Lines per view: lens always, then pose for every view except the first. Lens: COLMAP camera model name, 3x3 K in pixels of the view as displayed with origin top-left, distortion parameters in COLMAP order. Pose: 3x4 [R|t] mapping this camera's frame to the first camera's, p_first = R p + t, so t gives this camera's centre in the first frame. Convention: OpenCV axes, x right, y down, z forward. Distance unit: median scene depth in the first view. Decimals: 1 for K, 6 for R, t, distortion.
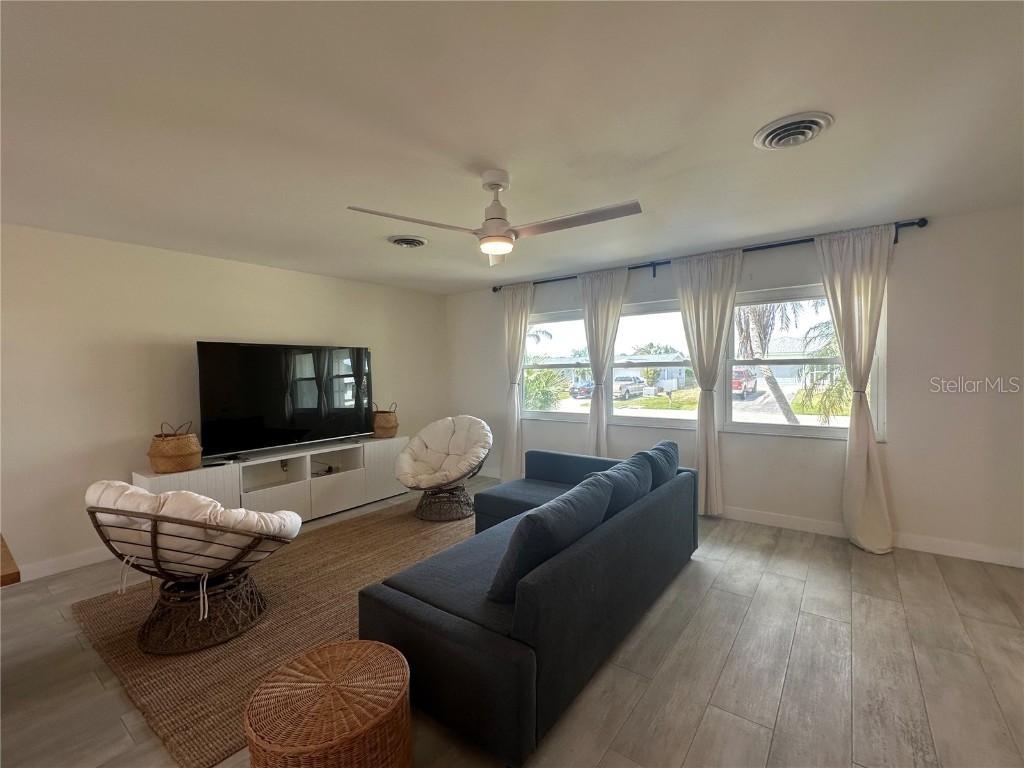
lens RADIAL K [[451.8, 0, 512.0], [0, 451.8, 384.0], [0, 0, 1]] dist [-0.000564, -0.000071]
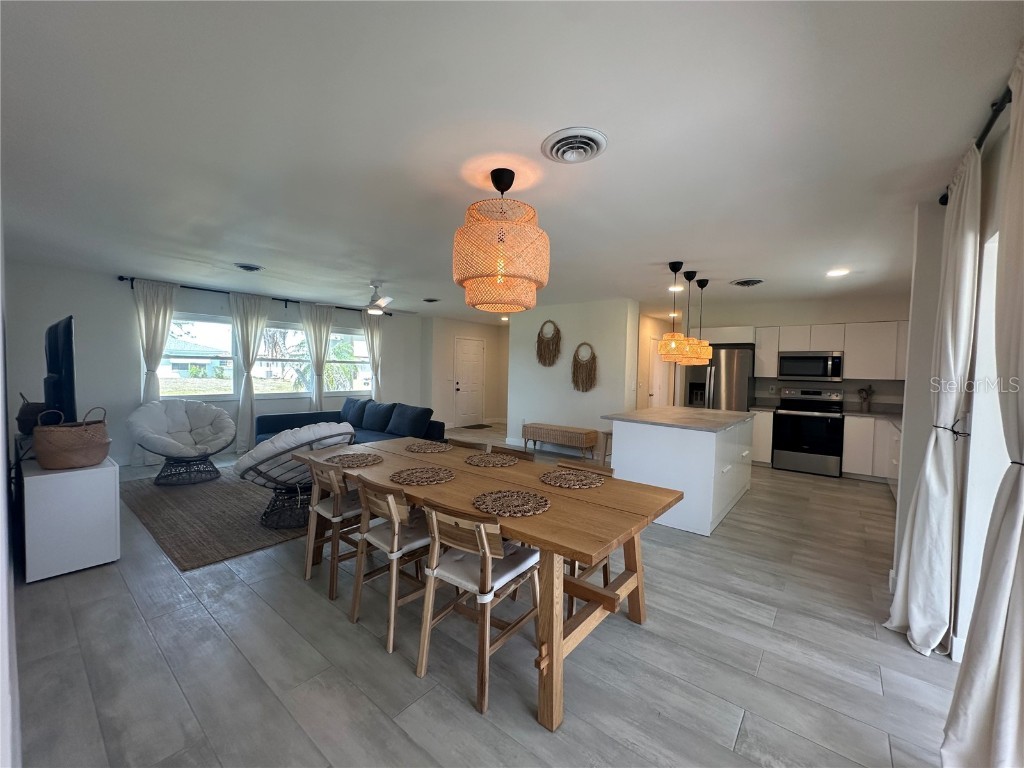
lens RADIAL K [[409.3, 0, 512.0], [0, 409.3, 384.0], [0, 0, 1]] dist [-0.001336, -0.000360]
pose [[0.035656, -0.014673, 0.999256, -1.222680], [0.008761, 0.999858, 0.014370, 0.029220], [-0.999326, 0.008242, 0.035779, 0.123784]]
